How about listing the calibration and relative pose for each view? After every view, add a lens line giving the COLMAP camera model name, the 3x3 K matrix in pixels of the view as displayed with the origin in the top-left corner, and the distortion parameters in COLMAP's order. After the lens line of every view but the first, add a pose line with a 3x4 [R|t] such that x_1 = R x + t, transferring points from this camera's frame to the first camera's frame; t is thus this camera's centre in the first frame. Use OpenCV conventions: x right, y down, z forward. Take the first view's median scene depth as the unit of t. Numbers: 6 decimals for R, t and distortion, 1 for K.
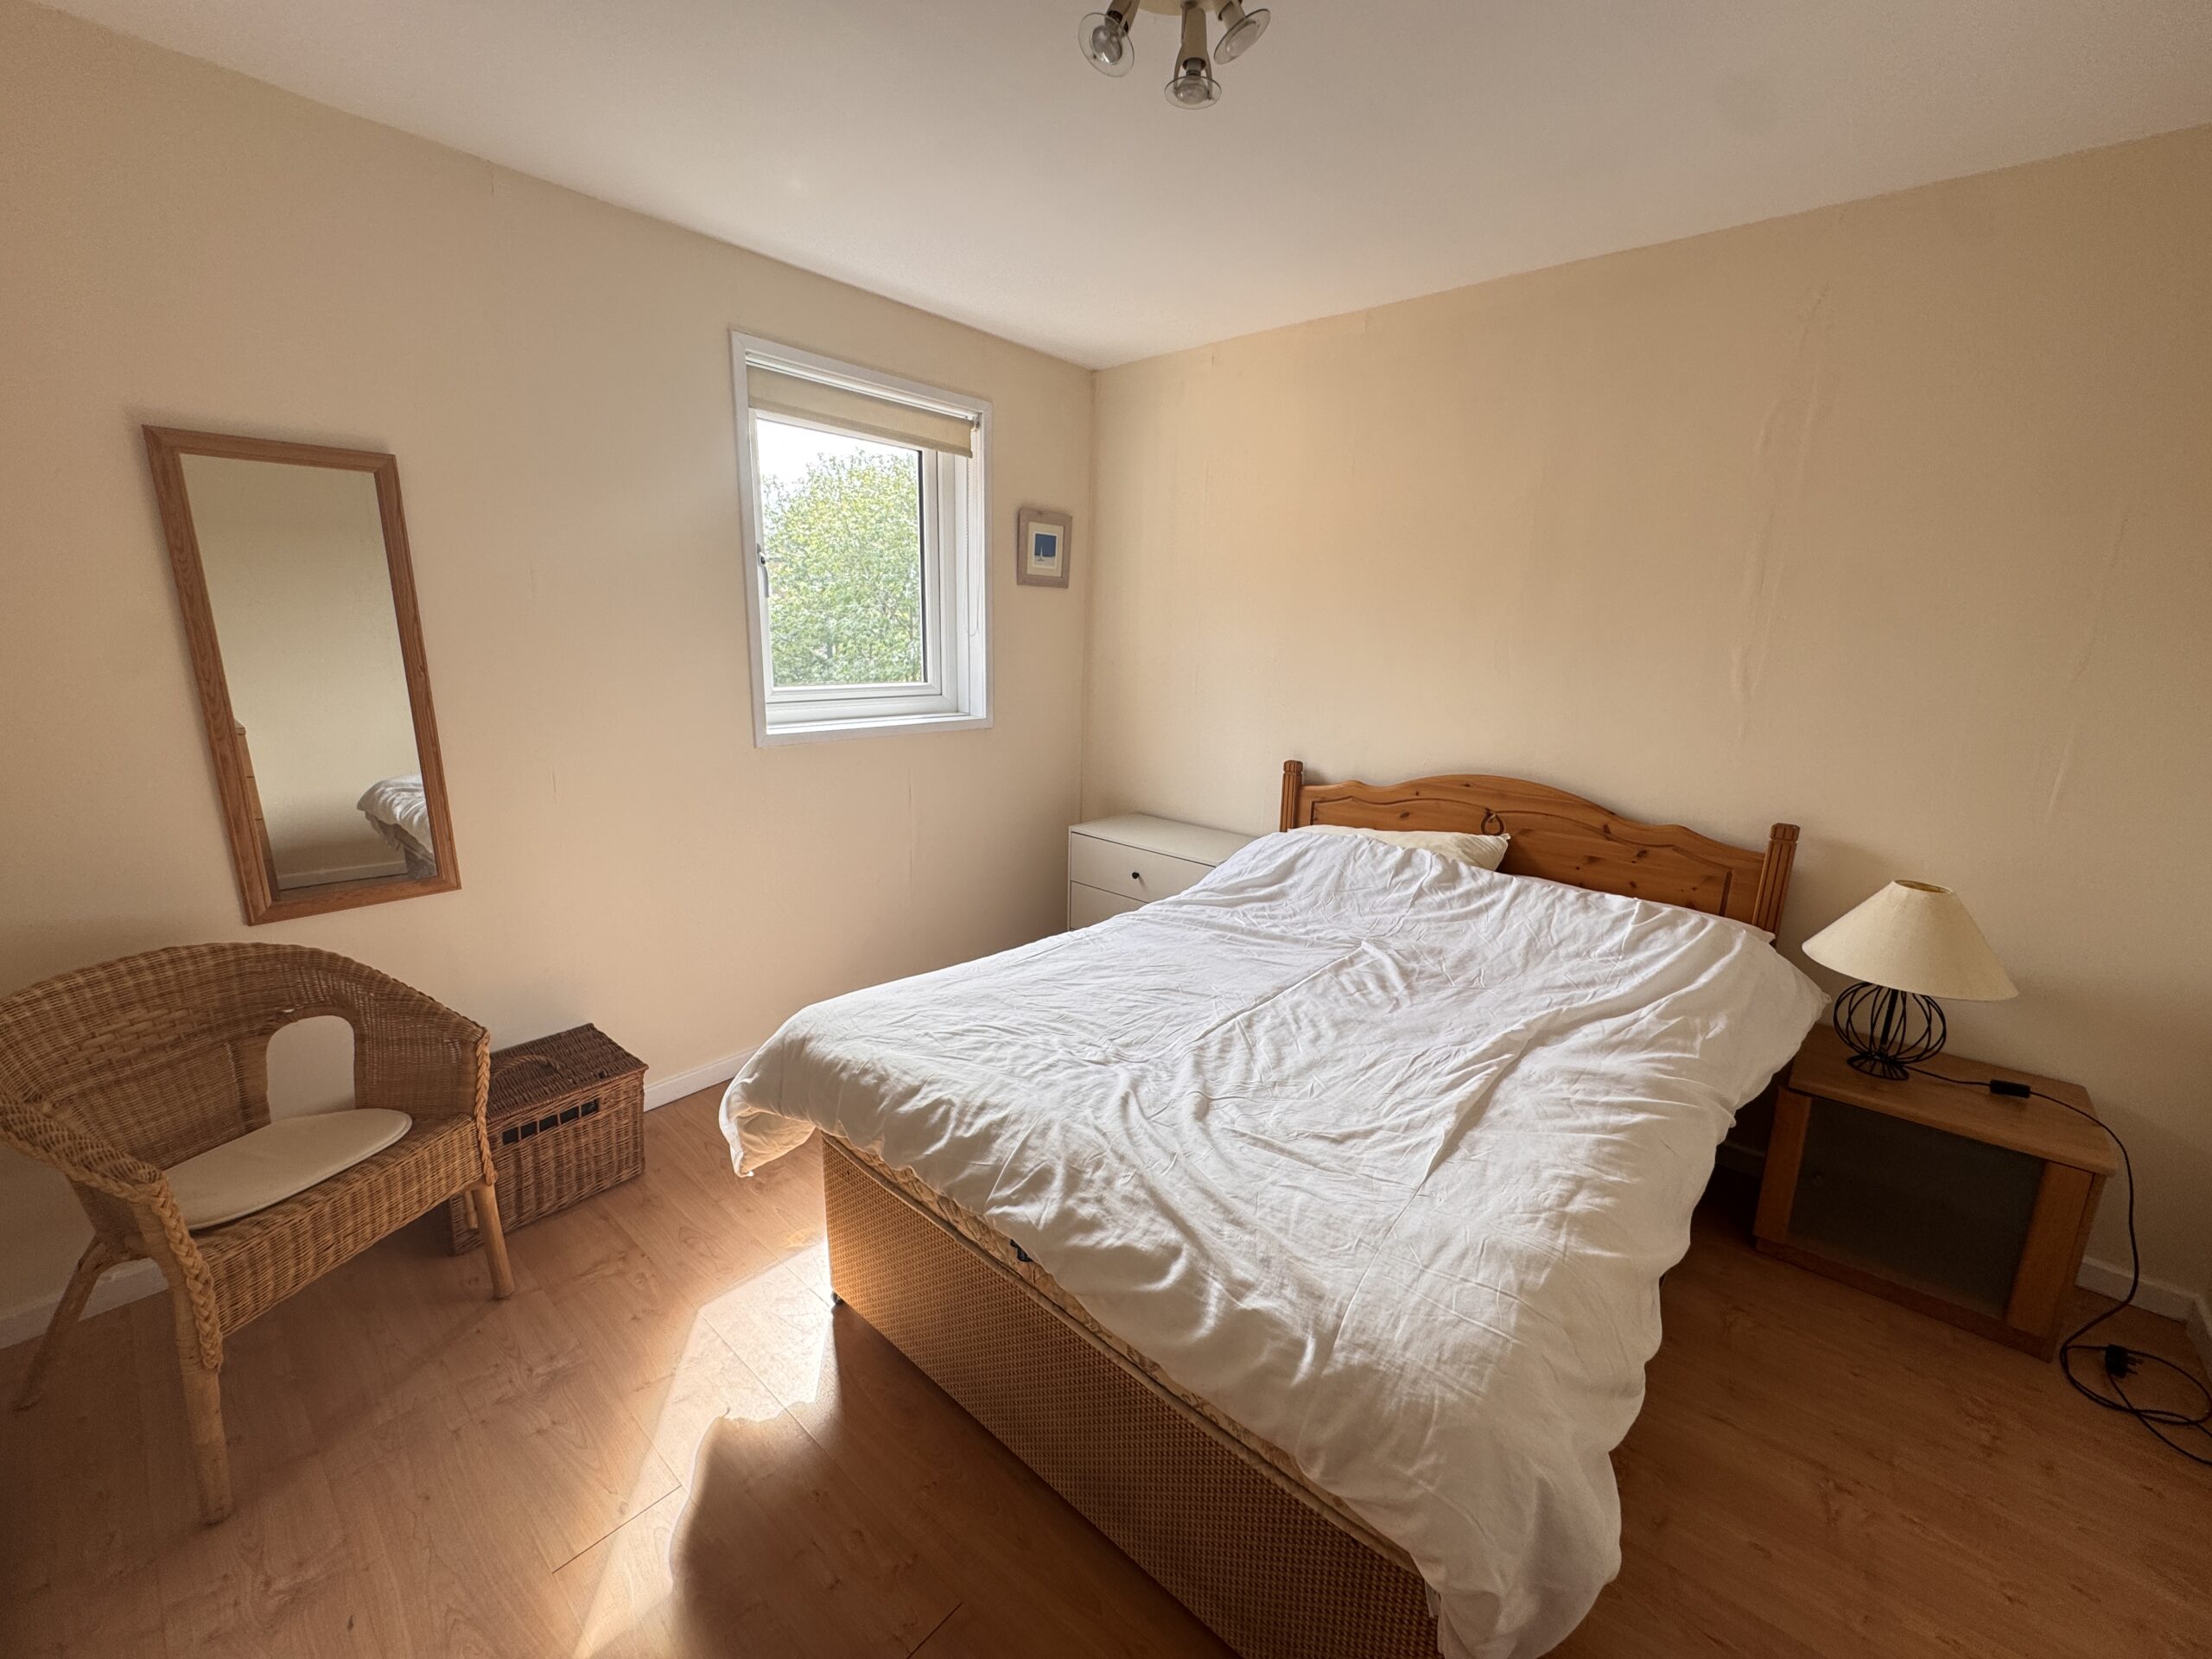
lens RADIAL K [[880.6, 0, 1106.0], [0, 880.6, 829.5], [0, 0, 1]] dist [-0.001966, -0.001080]
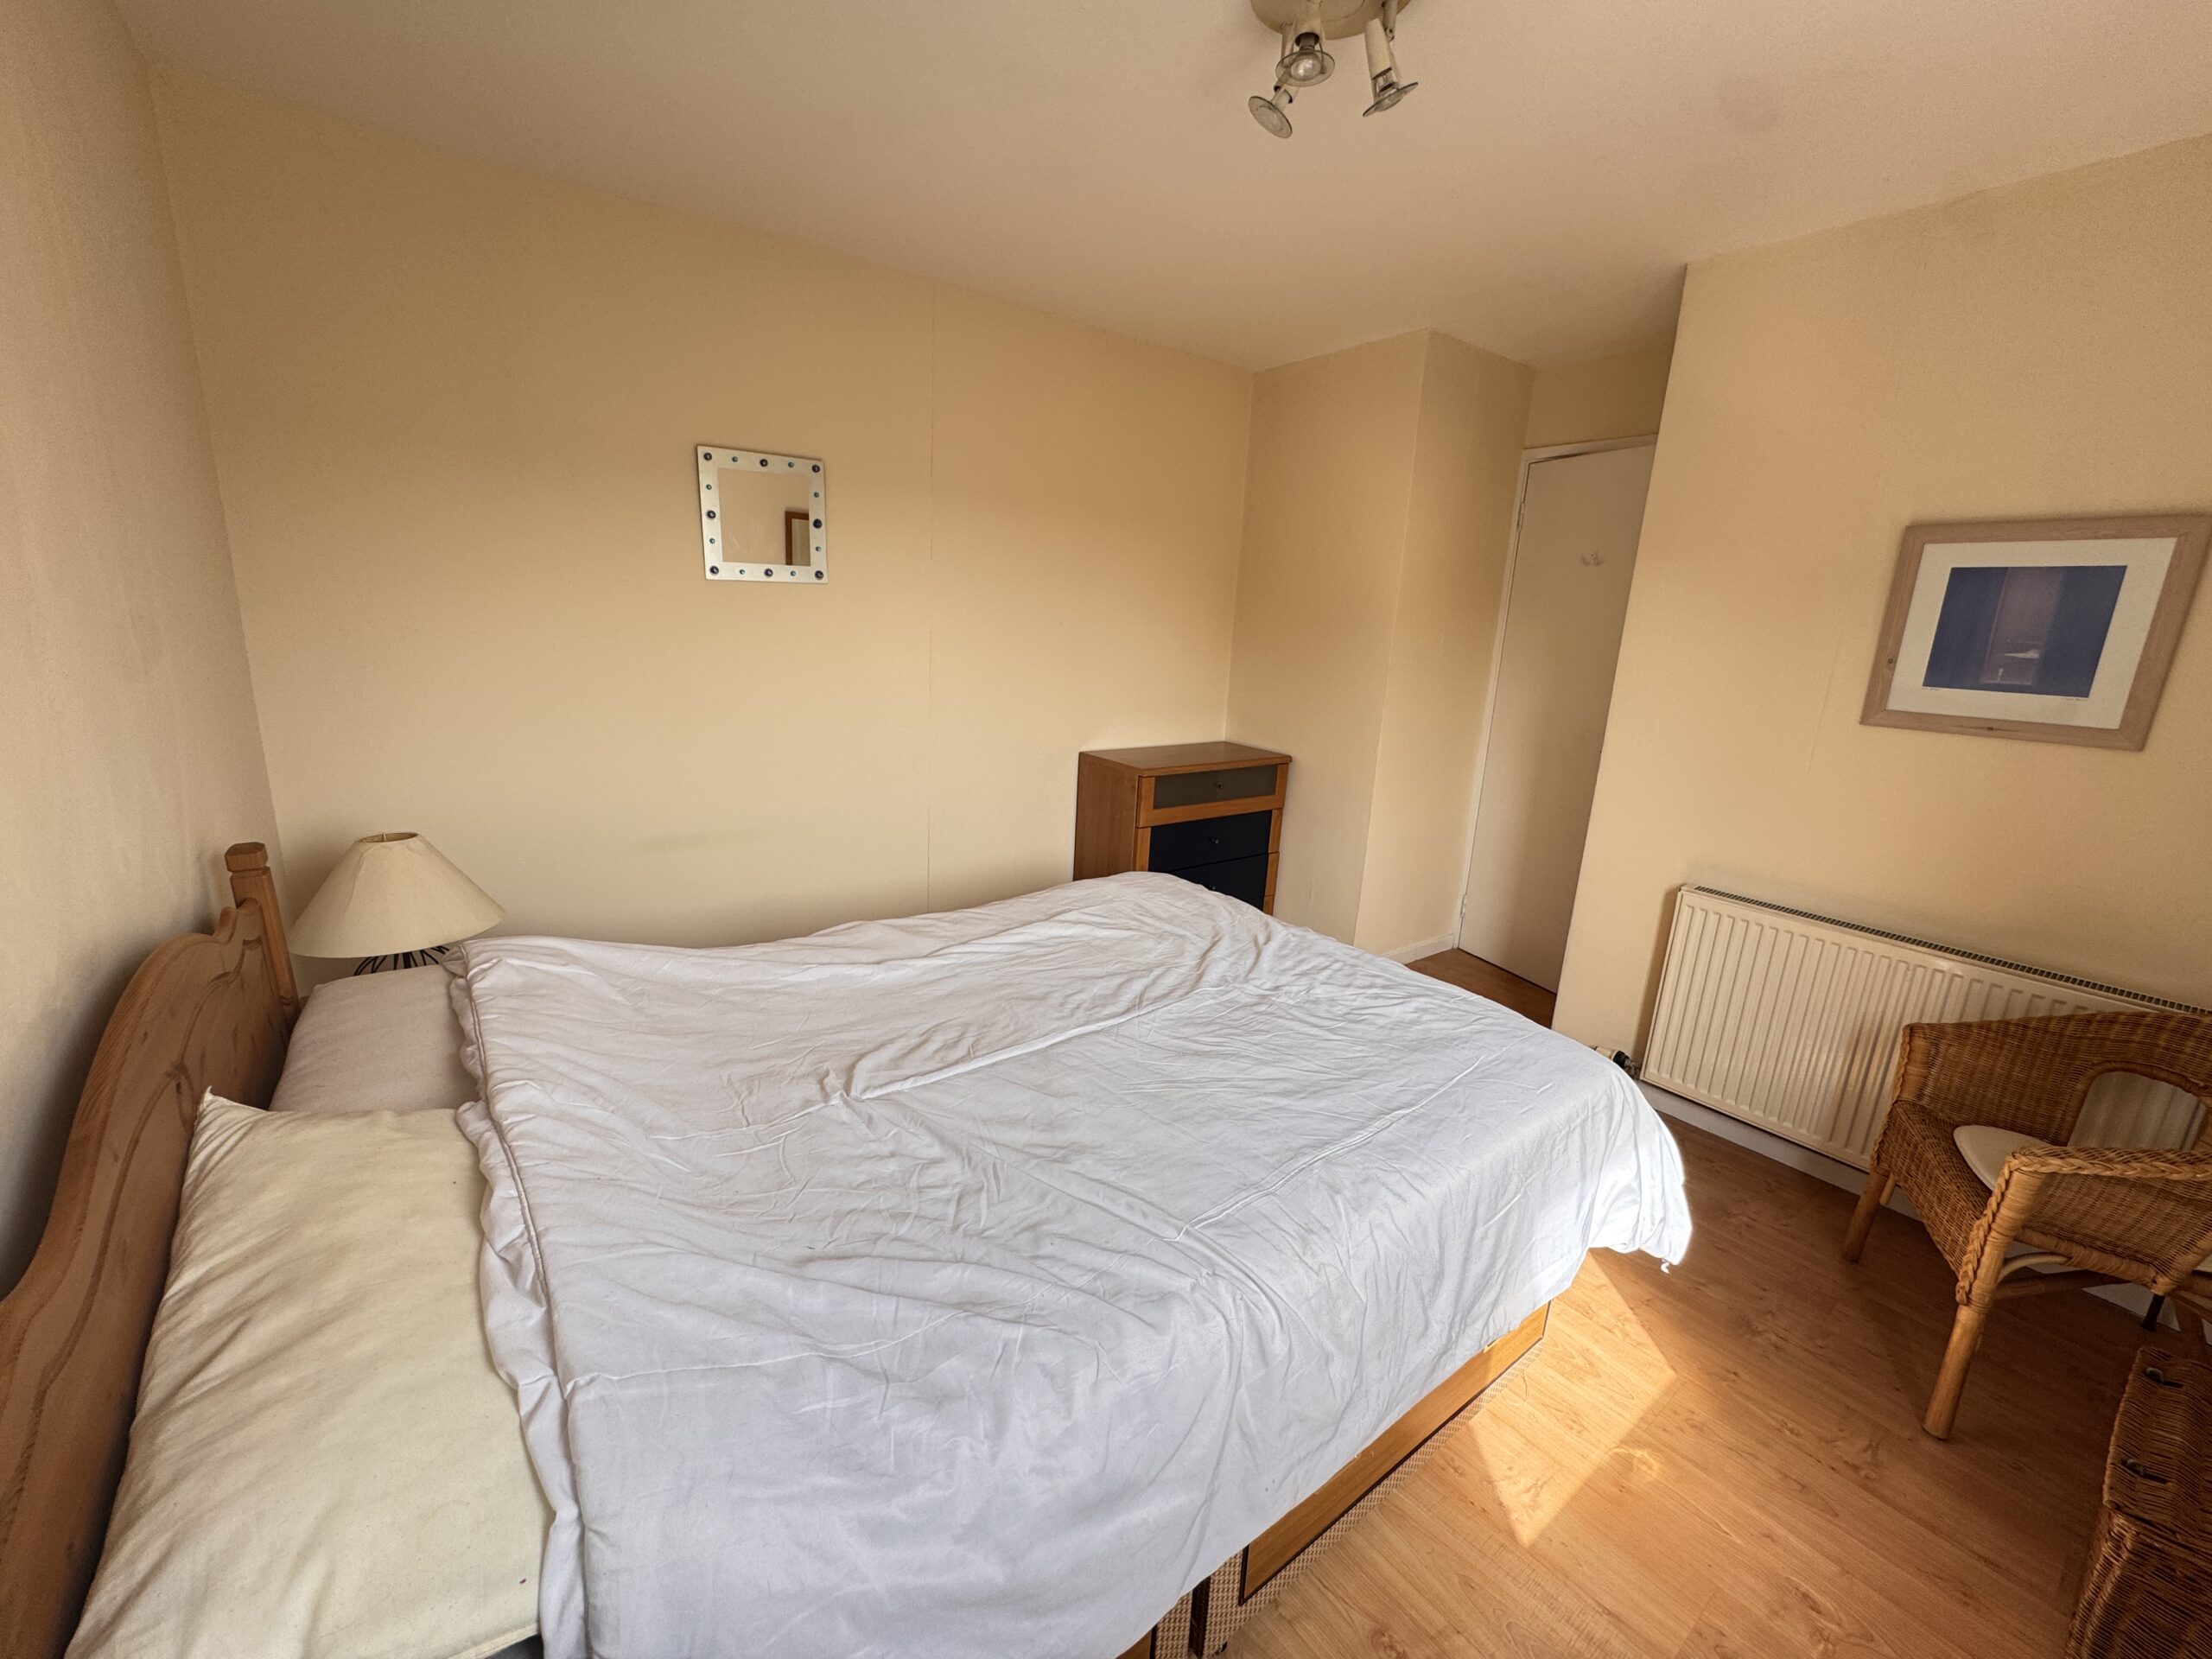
lens RADIAL K [[880.6, 0, 1106.0], [0, 880.6, 829.5], [0, 0, 1]] dist [-0.001966, -0.001080]
pose [[-0.977563, -0.113205, 0.177640, 0.036100], [-0.021905, 0.893375, 0.448777, -0.424847], [-0.209503, 0.434817, -0.875810, 1.875377]]
